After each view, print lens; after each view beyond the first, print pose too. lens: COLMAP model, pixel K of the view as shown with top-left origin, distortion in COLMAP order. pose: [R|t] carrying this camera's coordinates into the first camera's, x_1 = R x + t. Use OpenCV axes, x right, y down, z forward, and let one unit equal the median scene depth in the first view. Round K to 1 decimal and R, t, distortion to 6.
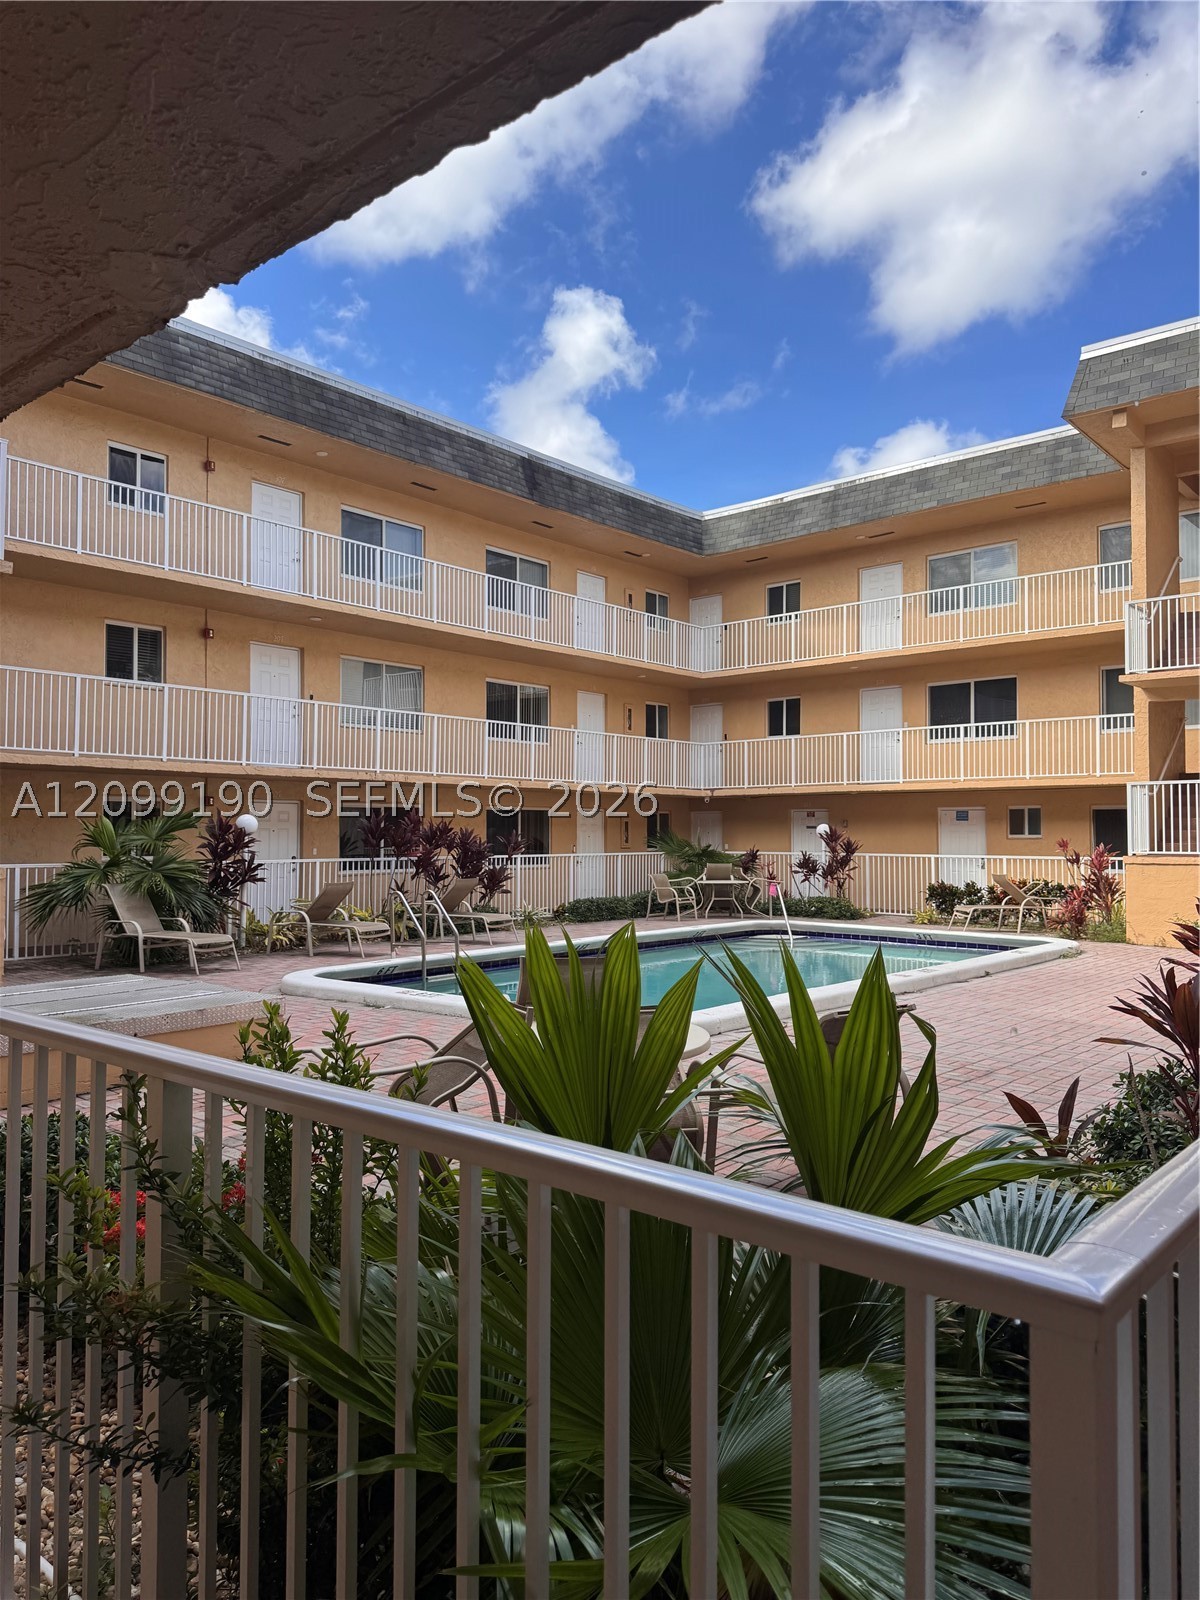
lens RADIAL K [[1135.9, 0, 591.3], [0, 1135.9, 814.1], [0, 0, 1]] dist [0.042519, -0.040050]
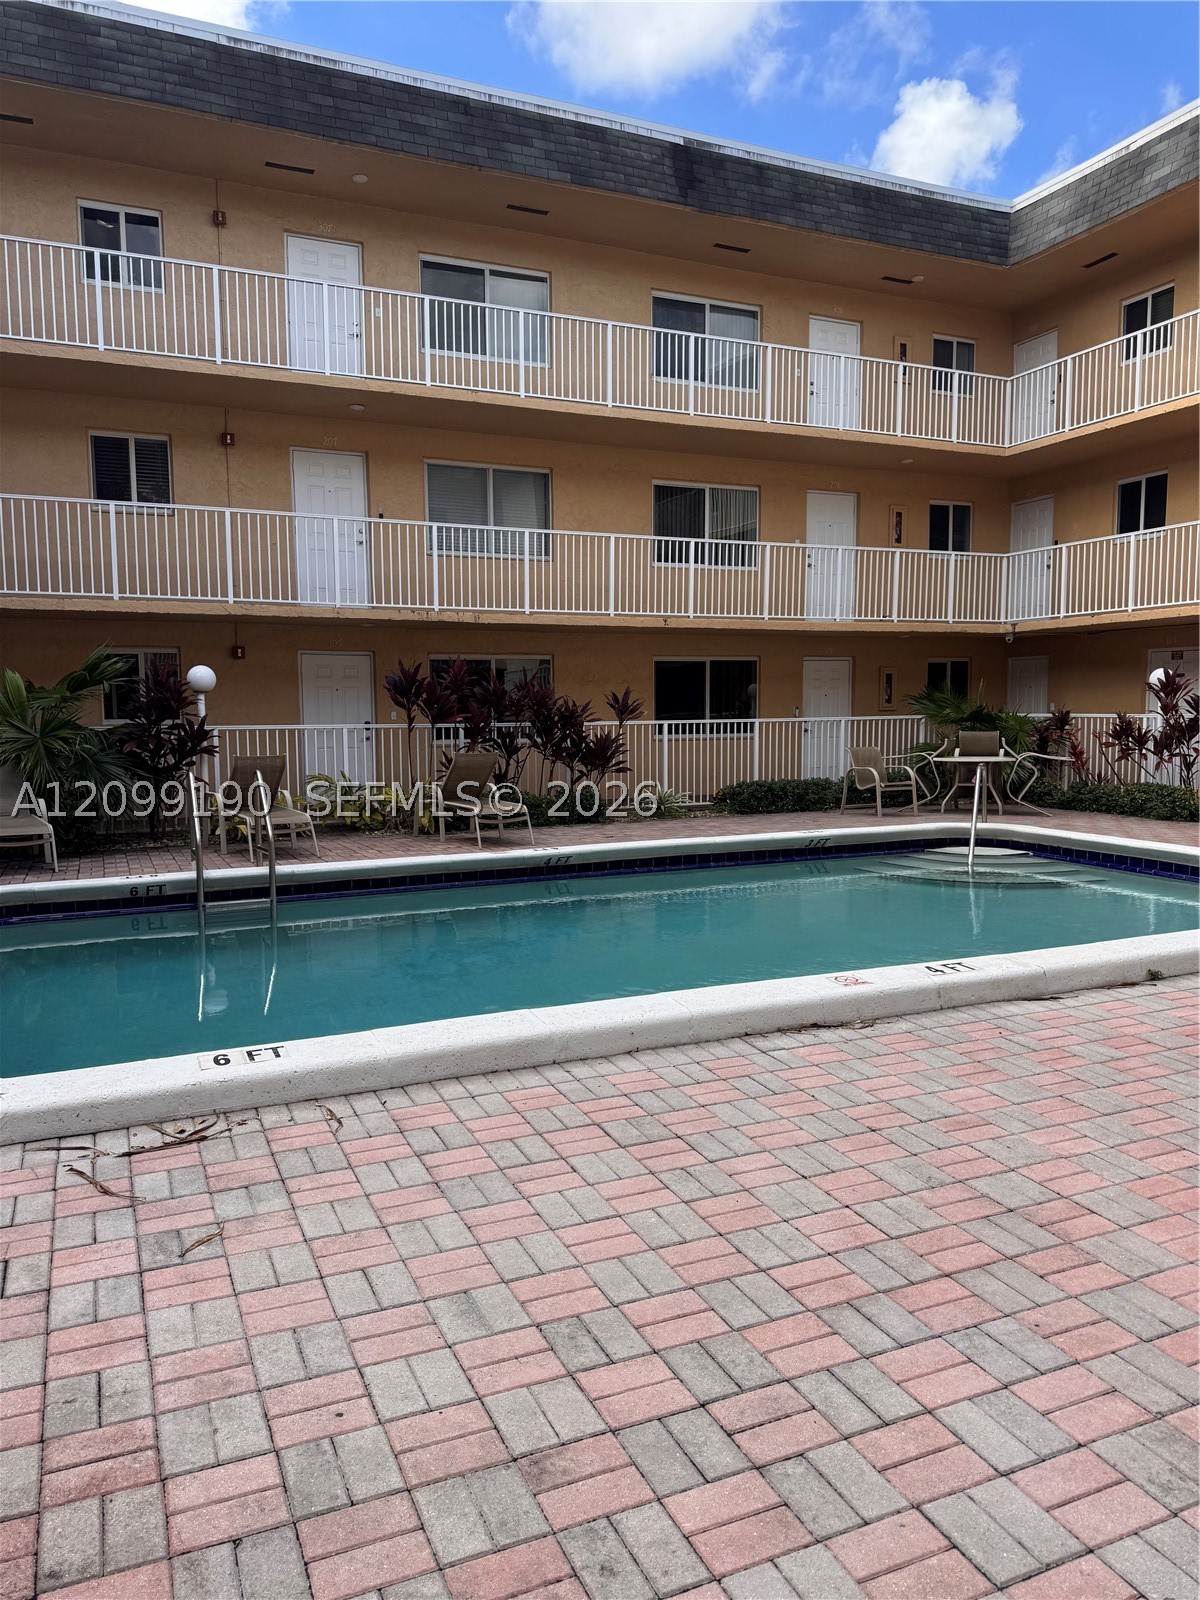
lens RADIAL K [[1135.9, 0, 594.7], [0, 1135.9, 810.2], [0, 0, 1]] dist [0.042519, -0.040050]
pose [[0.905177, 0.034084, -0.423665, 0.212332], [0.016072, 0.993322, 0.114251, 0.010284], [0.424730, -0.110227, 0.898585, 0.315427]]
